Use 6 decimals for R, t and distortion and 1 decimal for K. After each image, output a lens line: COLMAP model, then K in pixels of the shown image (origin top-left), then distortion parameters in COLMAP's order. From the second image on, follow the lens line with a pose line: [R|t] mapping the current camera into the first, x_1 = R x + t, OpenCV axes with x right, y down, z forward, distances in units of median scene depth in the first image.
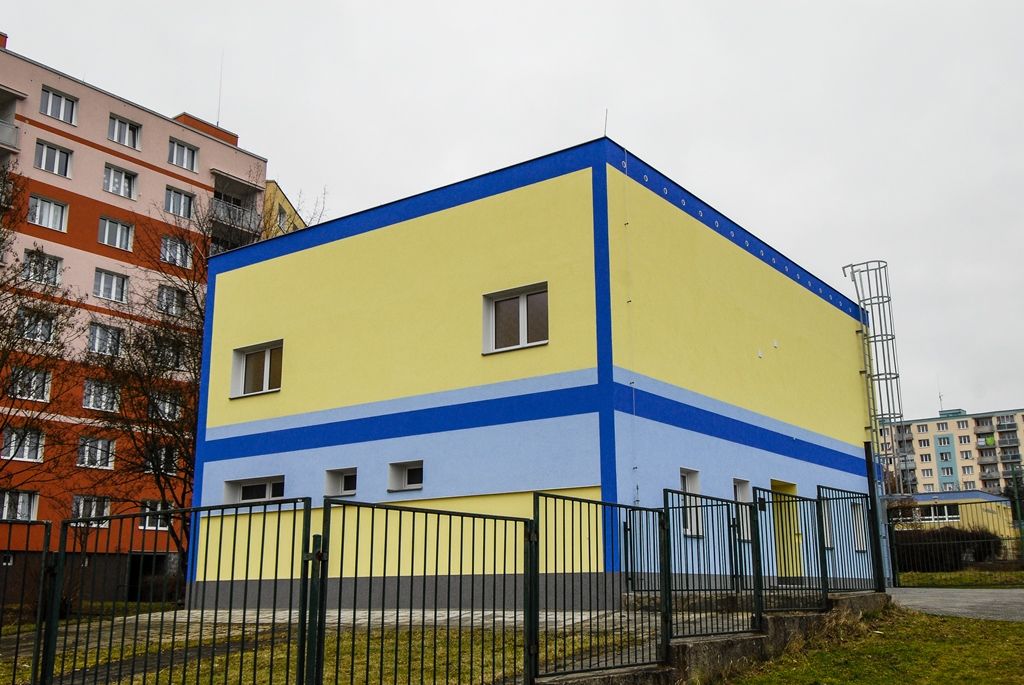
lens RADIAL K [[1038.5, 0, 510.3], [0, 1038.5, 342.3], [0, 0, 1]] dist [0.000737, 0.000000]
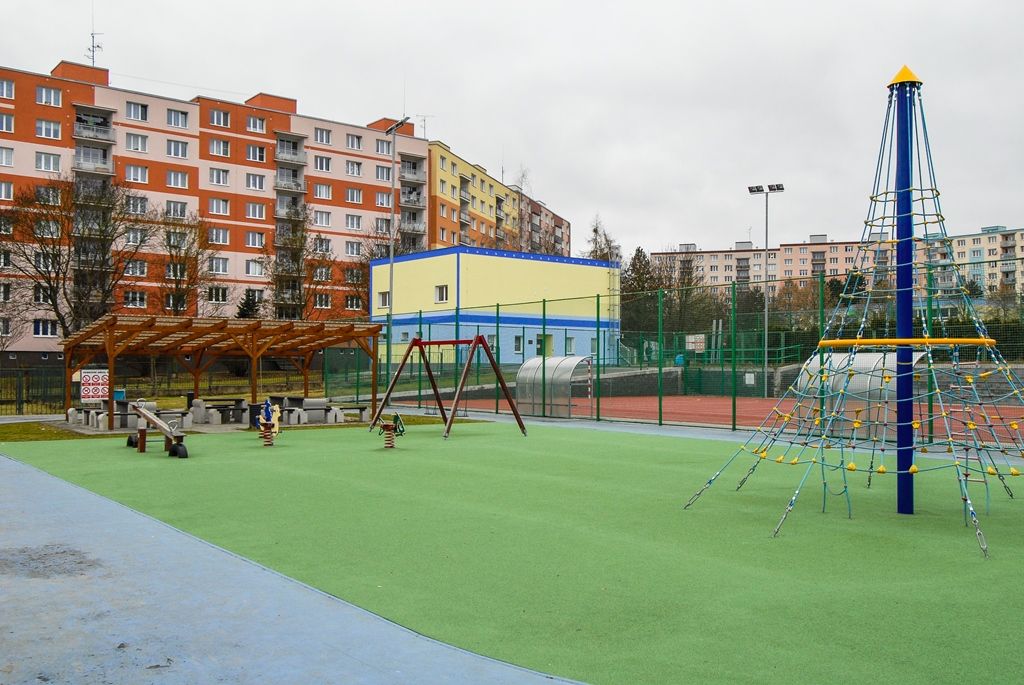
lens RADIAL K [[937.6, 0, 512.4], [0, 937.6, 343.2], [0, 0, 1]] dist [0.004977, 0.000000]
pose [[0.970565, 0.000371, -0.240840, 0.375975], [0.051409, 0.976632, 0.208681, -0.190804], [0.235289, -0.214920, 0.947865, -0.758518]]
